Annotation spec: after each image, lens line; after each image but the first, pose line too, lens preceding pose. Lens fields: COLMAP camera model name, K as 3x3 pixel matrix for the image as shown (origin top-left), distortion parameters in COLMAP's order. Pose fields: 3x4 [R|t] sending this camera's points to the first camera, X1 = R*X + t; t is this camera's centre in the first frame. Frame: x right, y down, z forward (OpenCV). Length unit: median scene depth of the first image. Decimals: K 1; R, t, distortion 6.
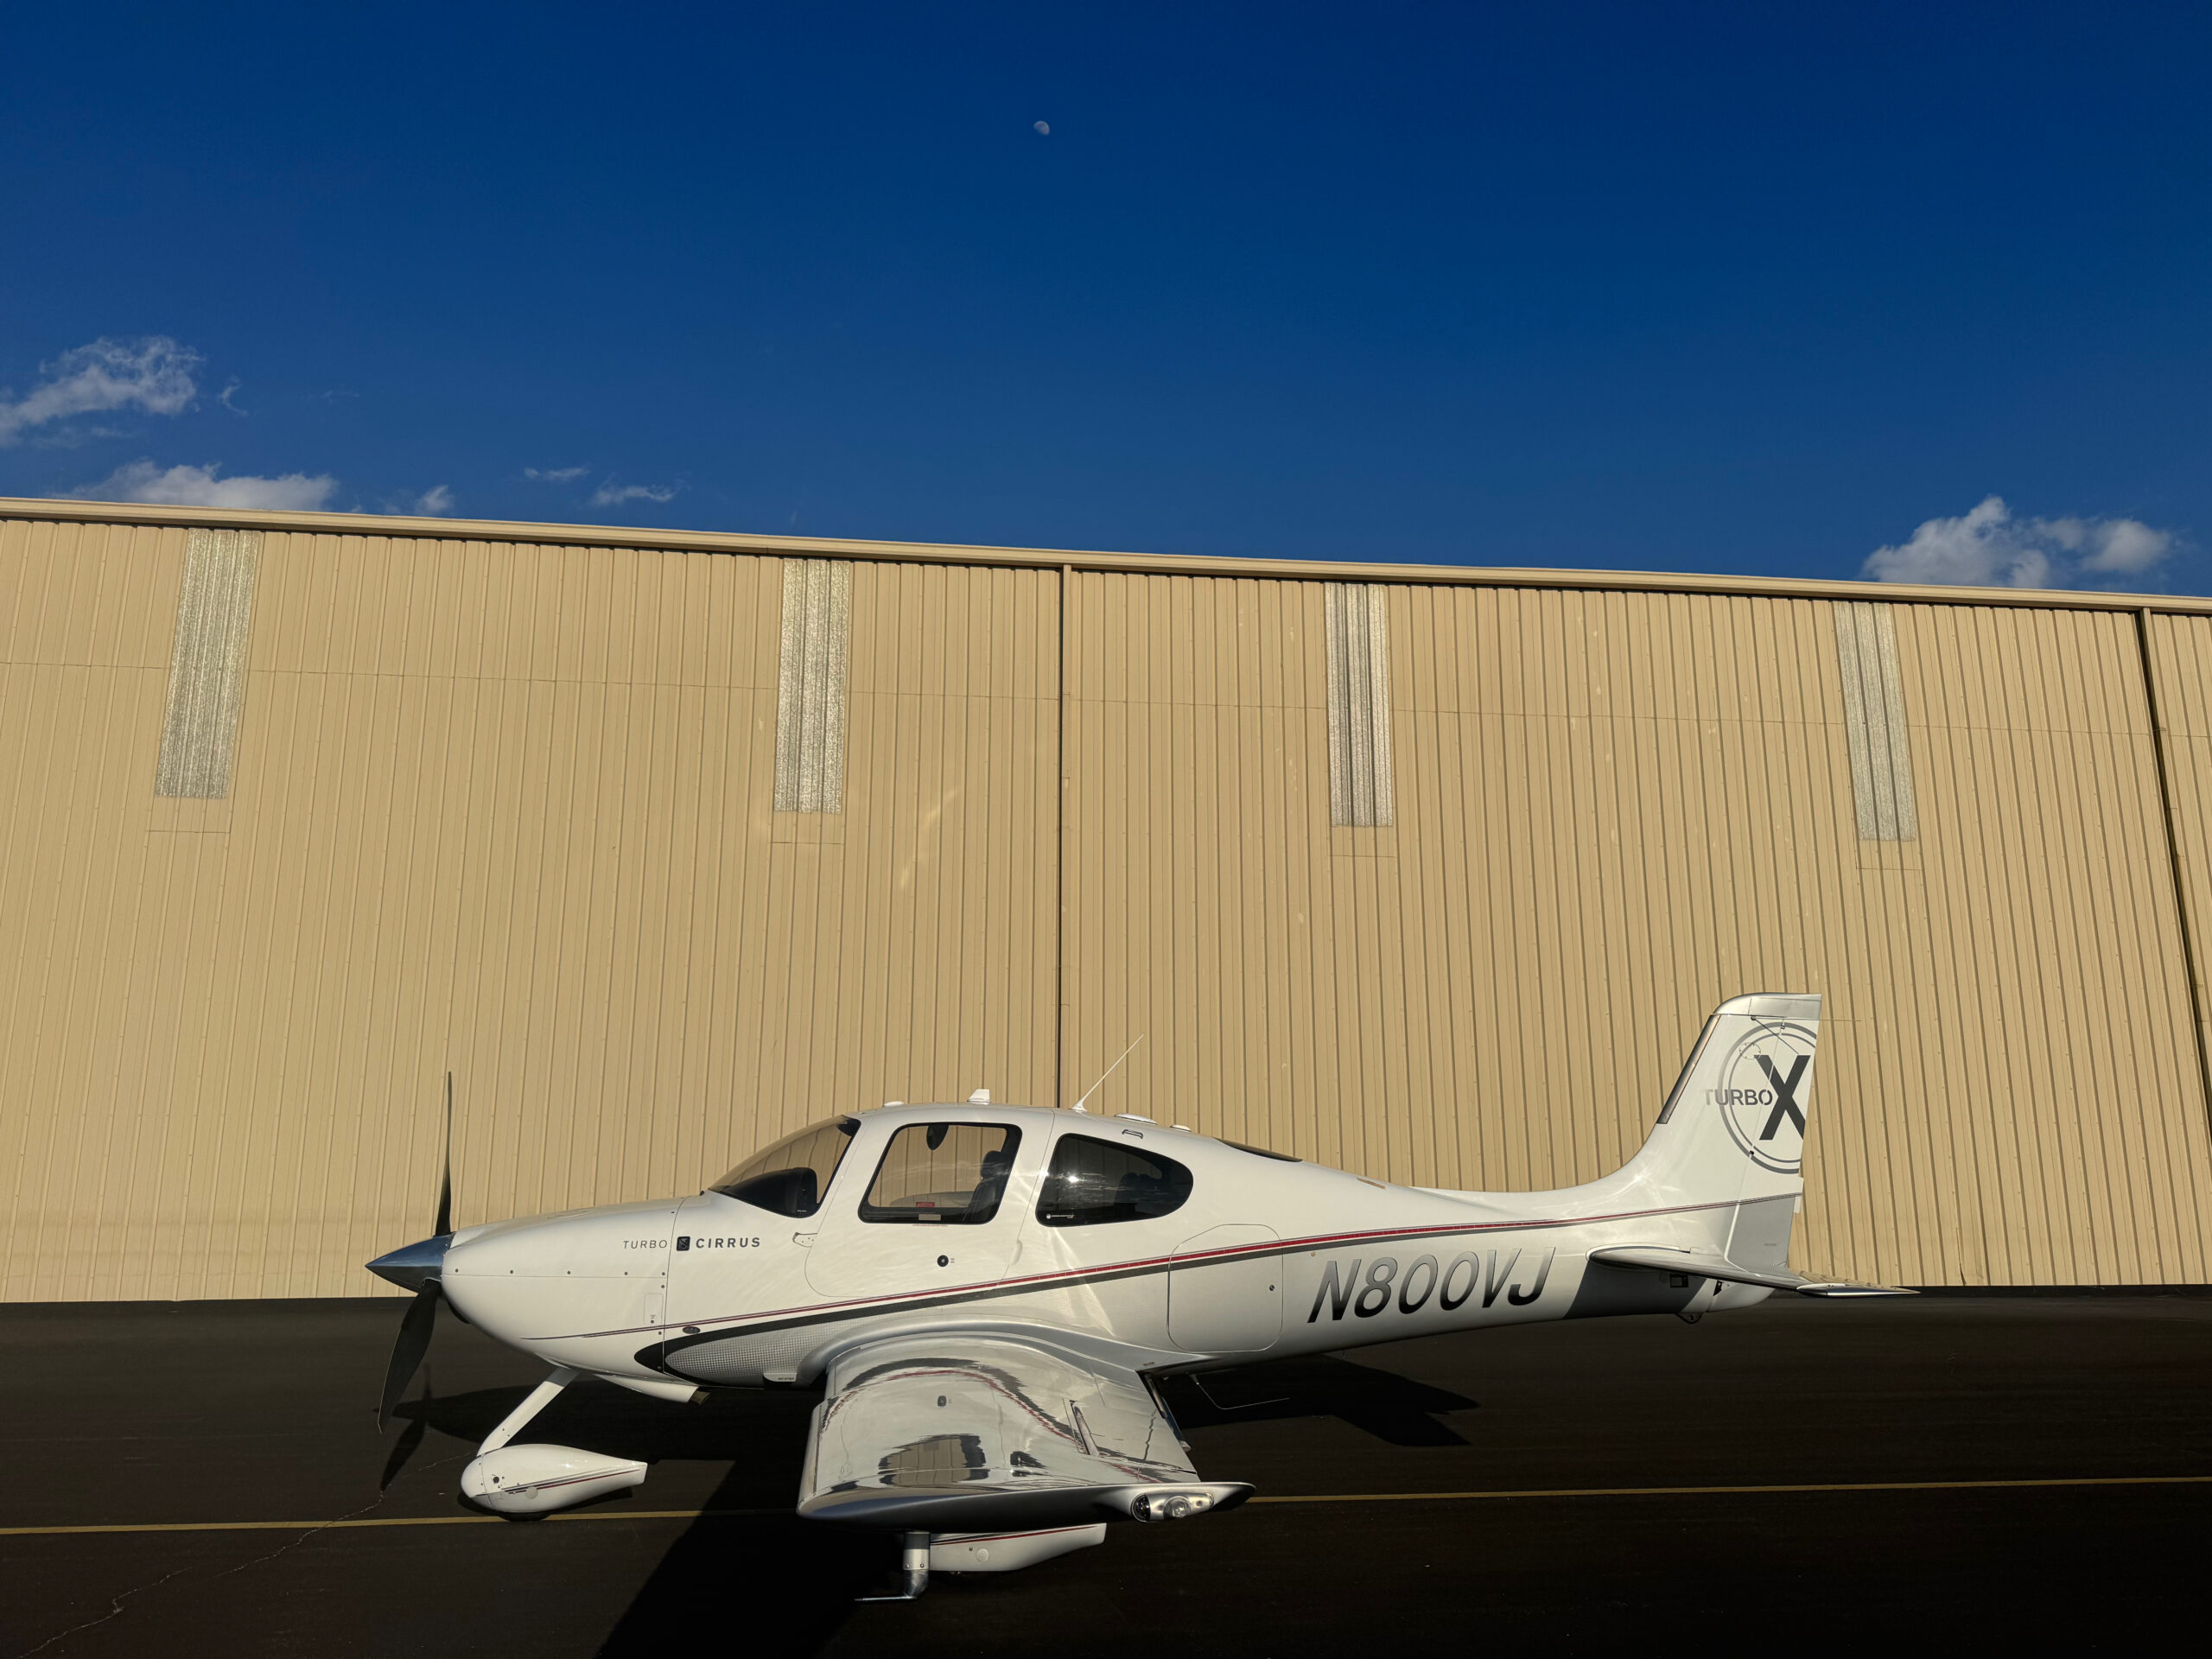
lens RADIAL K [[1536.9, 0, 1105.8], [0, 1536.9, 835.8], [0, 0, 1]] dist [0.166783, -0.322457]
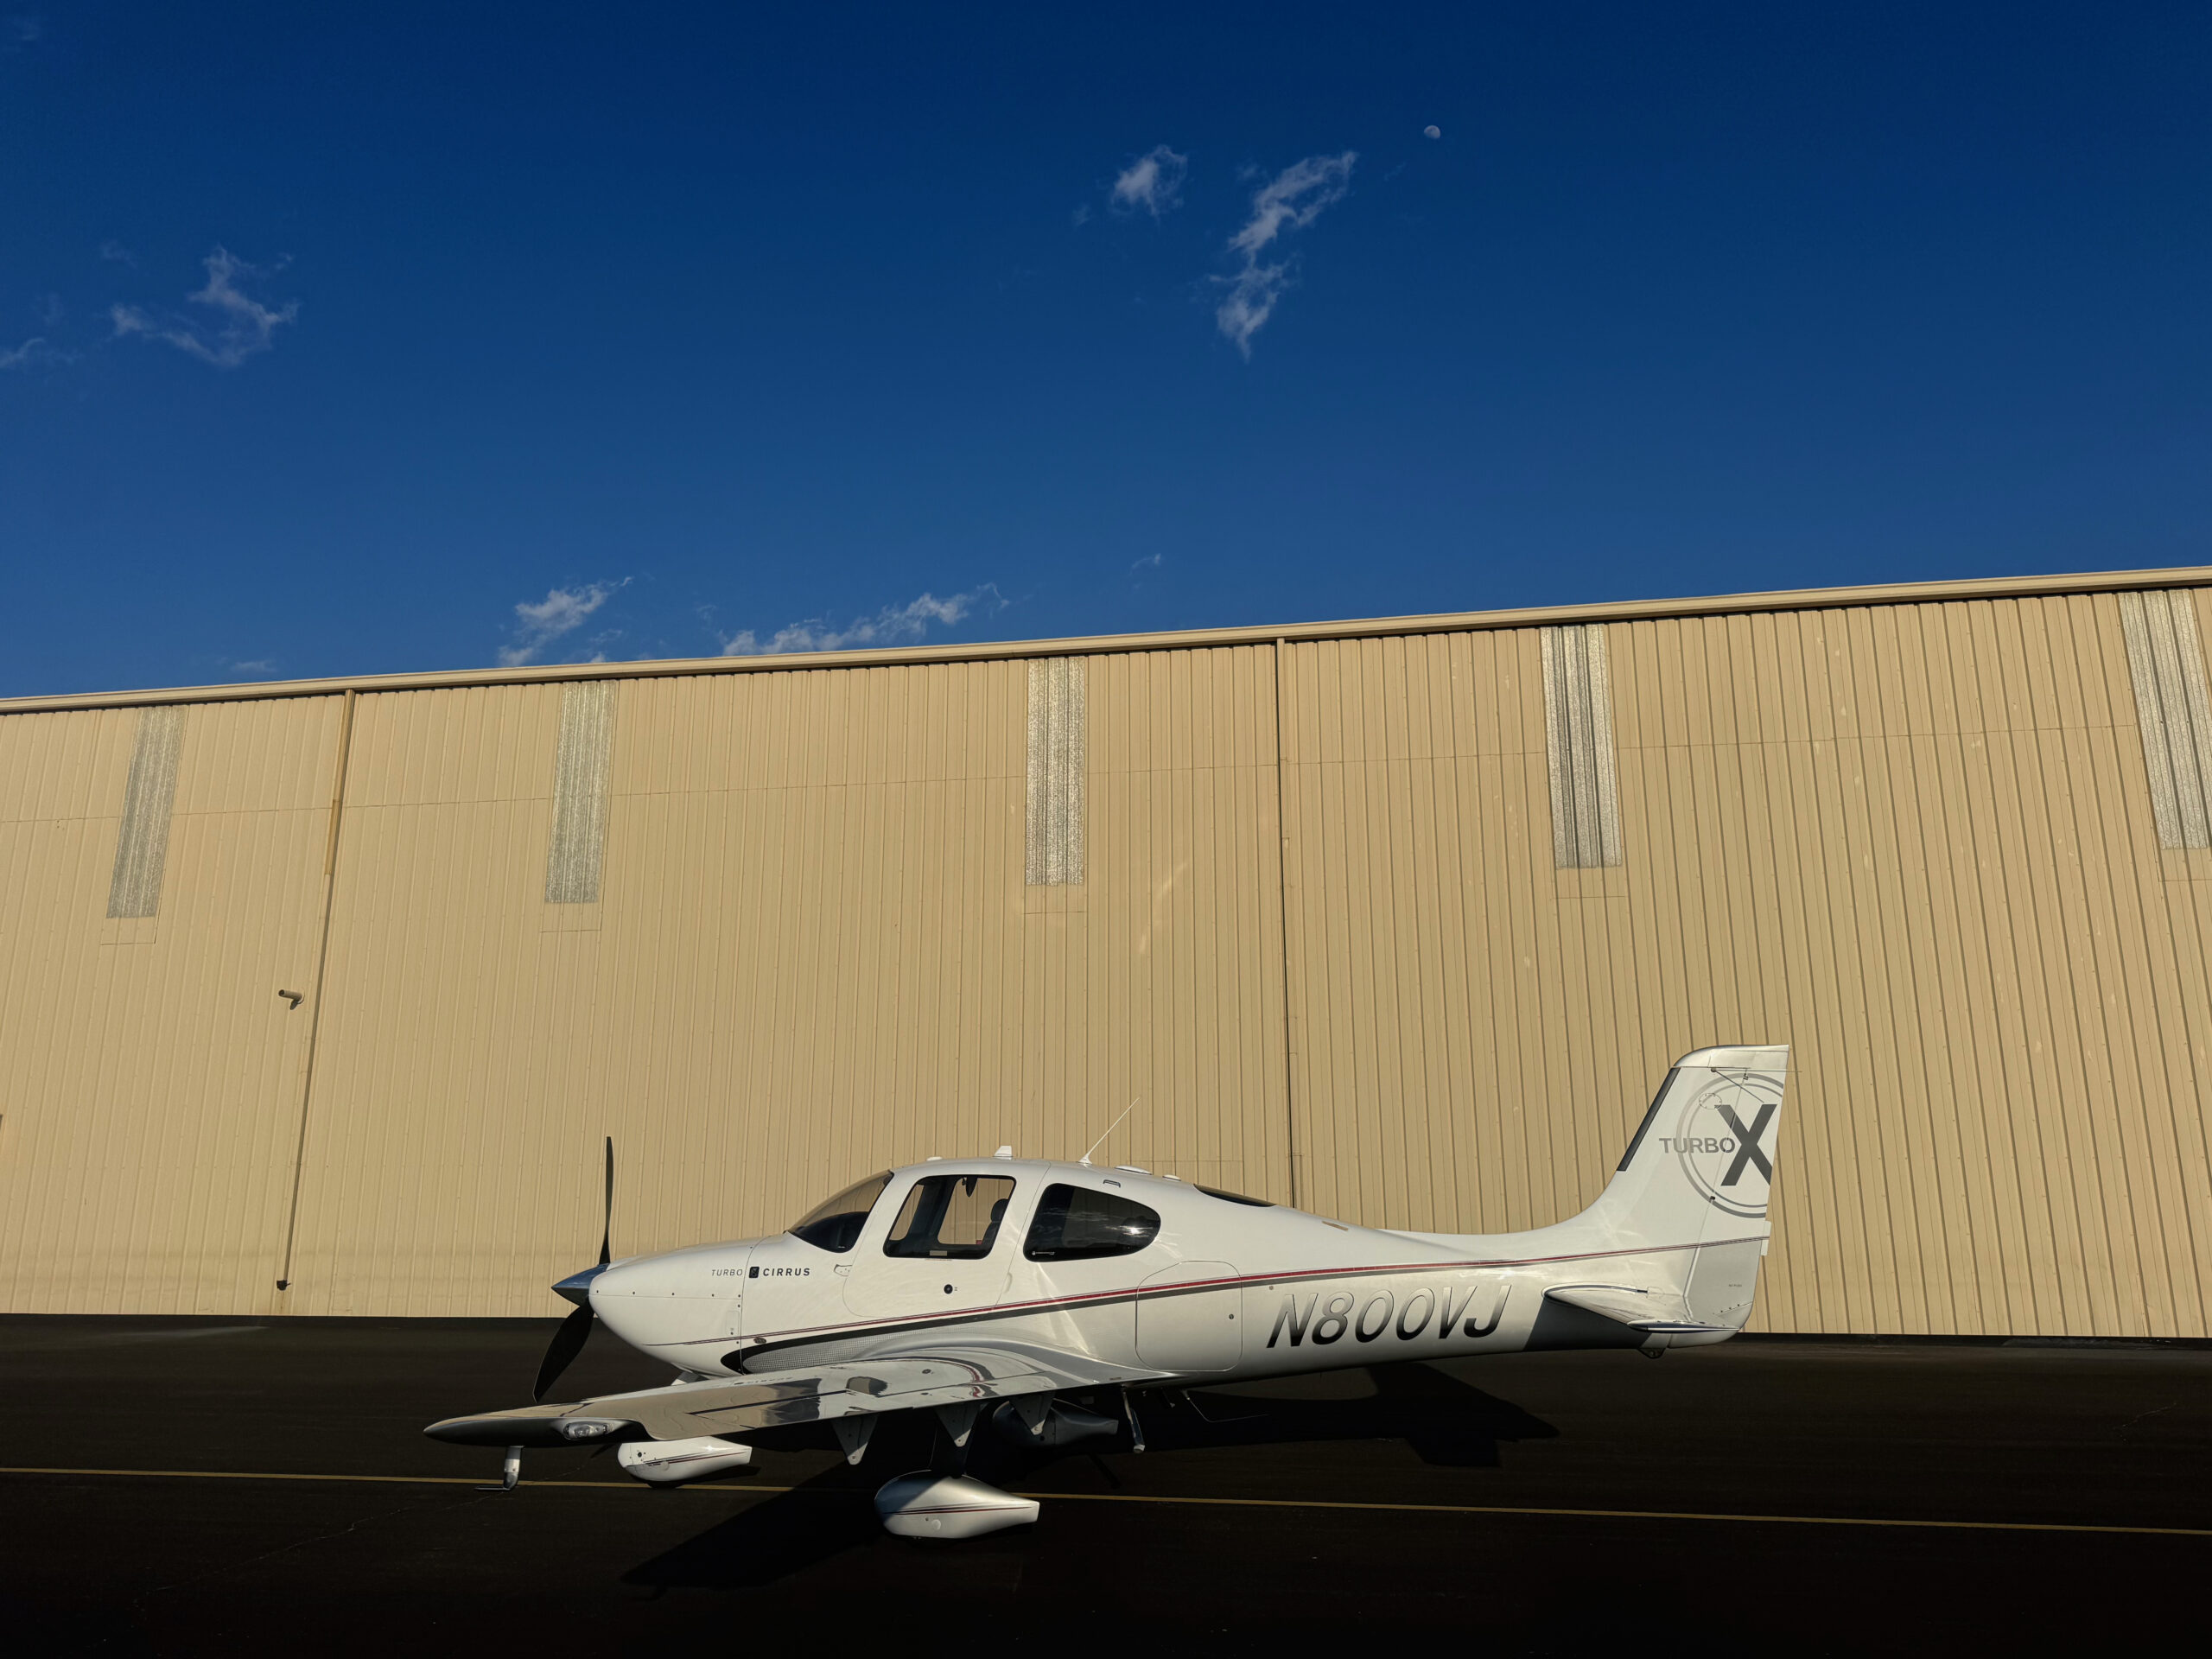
lens RADIAL K [[1536.9, 0, 1105.8], [0, 1536.9, 835.8], [0, 0, 1]] dist [0.166783, -0.322457]
pose [[0.961735, -0.064114, -0.266375, 0.311107], [0.058366, 0.997861, -0.029448, -0.034617], [0.267694, 0.012774, 0.963419, -0.133320]]
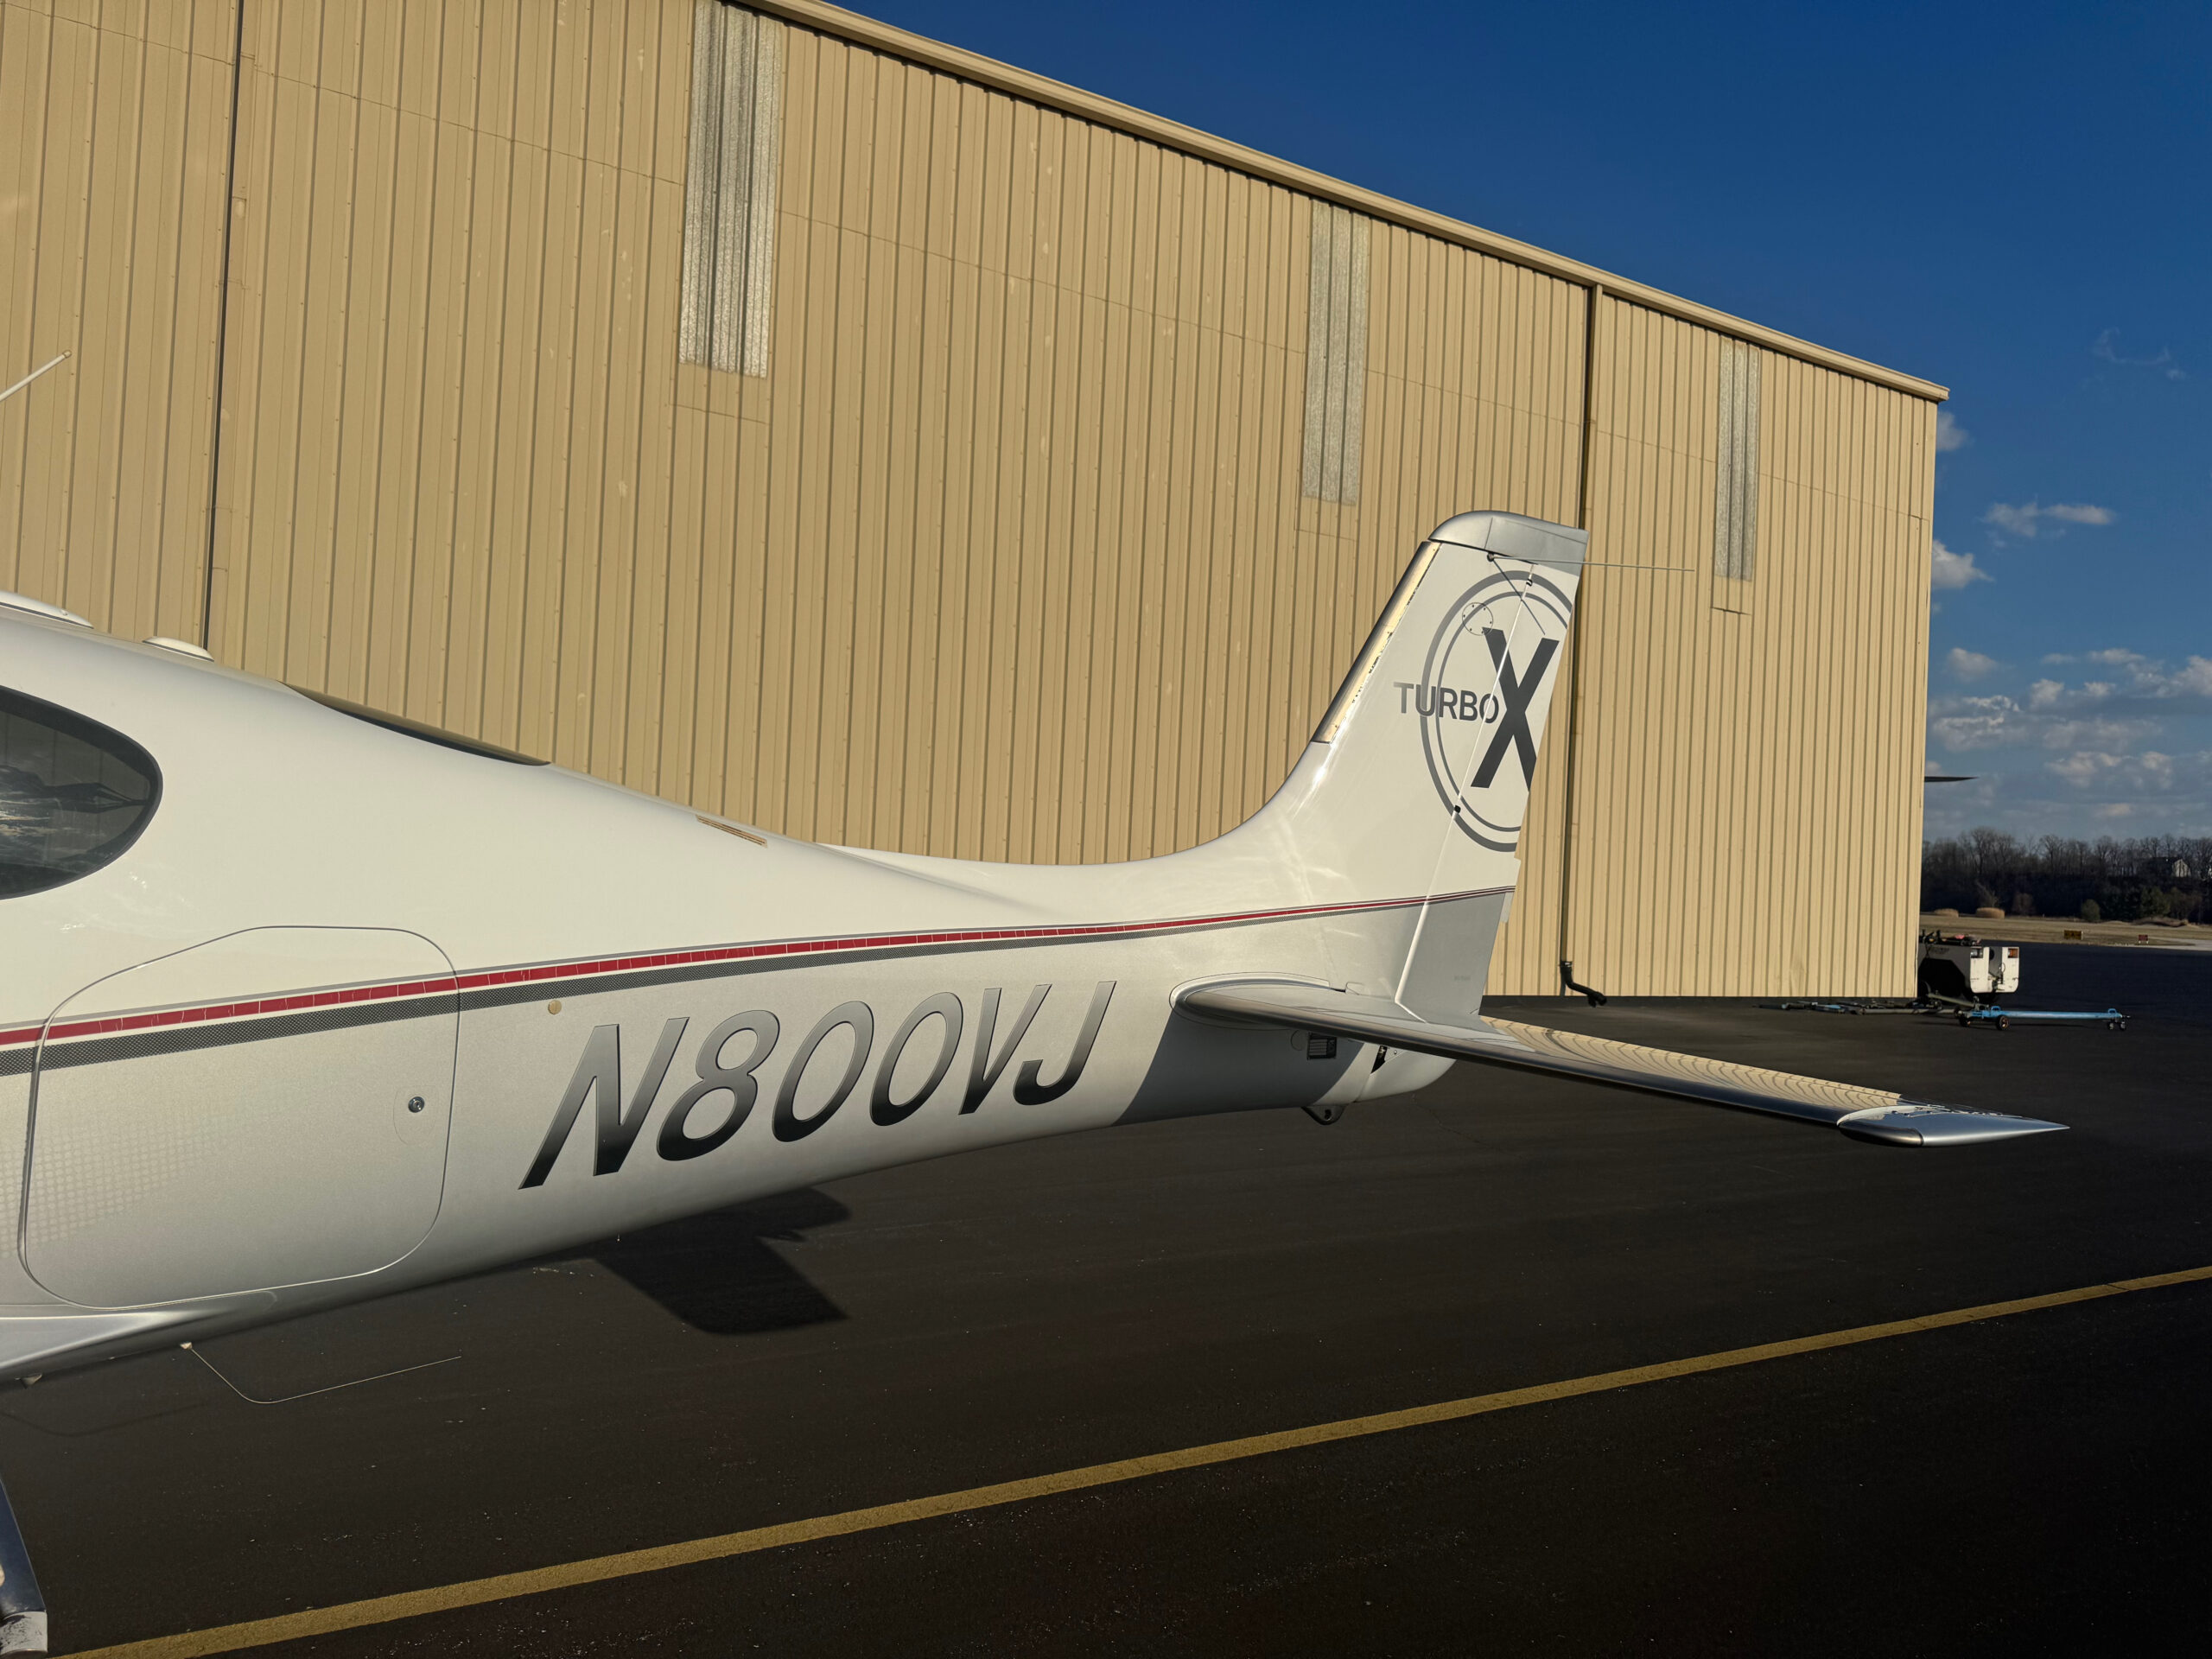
lens RADIAL K [[1545.2, 0, 1111.1], [0, 1545.2, 841.1], [0, 0, 1]] dist [0.128870, -0.232301]
pose [[0.906751, 0.048892, 0.418823, 0.086939], [-0.130279, 0.977143, 0.167985, 0.138182], [-0.401037, -0.206884, 0.892395, 0.570516]]
